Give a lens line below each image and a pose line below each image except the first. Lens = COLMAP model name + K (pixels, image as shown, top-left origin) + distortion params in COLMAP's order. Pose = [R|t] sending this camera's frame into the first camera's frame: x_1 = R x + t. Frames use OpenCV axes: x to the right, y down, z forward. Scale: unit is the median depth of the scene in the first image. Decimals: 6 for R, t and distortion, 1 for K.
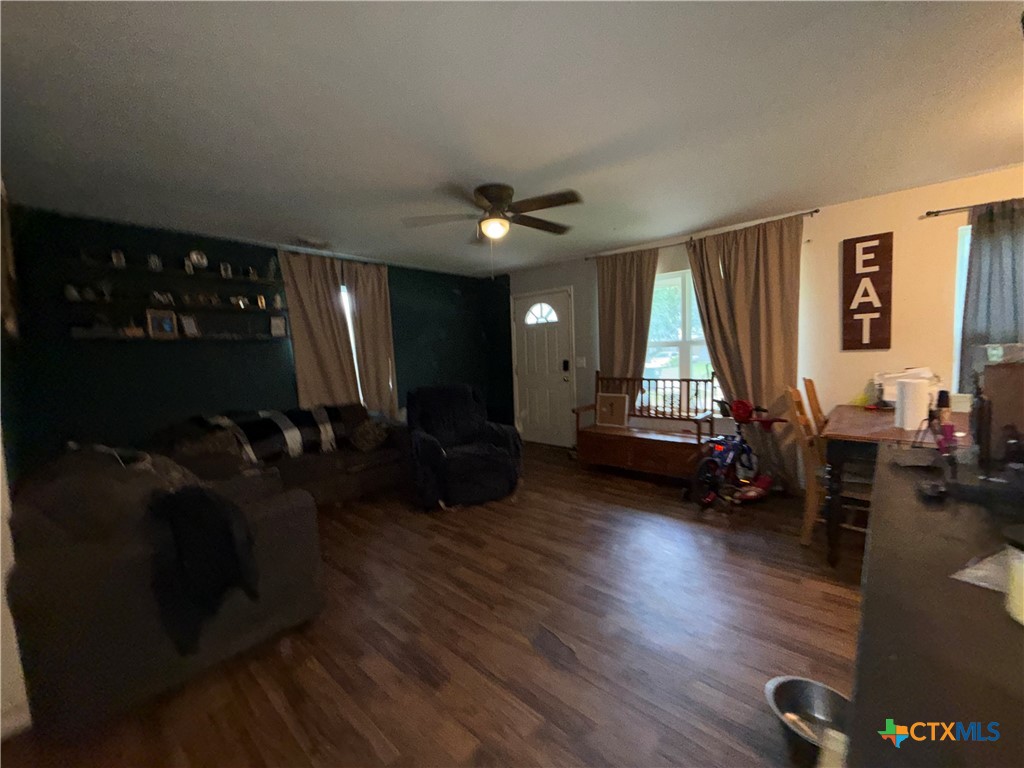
lens RADIAL K [[408.8, 0, 509.9], [0, 408.8, 382.3], [0, 0, 1]] dist [0.000691, 0.000086]
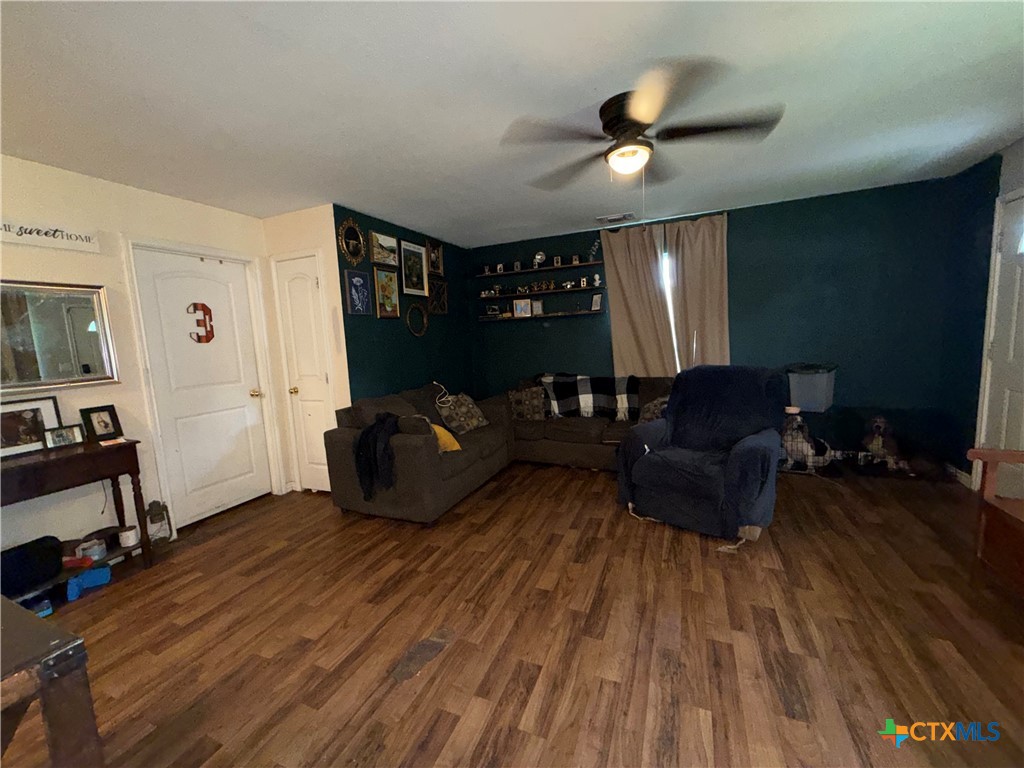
lens RADIAL K [[408.8, 0, 509.9], [0, 408.8, 382.3], [0, 0, 1]] dist [0.000691, 0.000086]
pose [[0.307019, 0.124368, -0.943542, 0.509334], [-0.027319, 0.992168, 0.121888, -0.054538], [0.951311, -0.011646, 0.308012, 0.478943]]
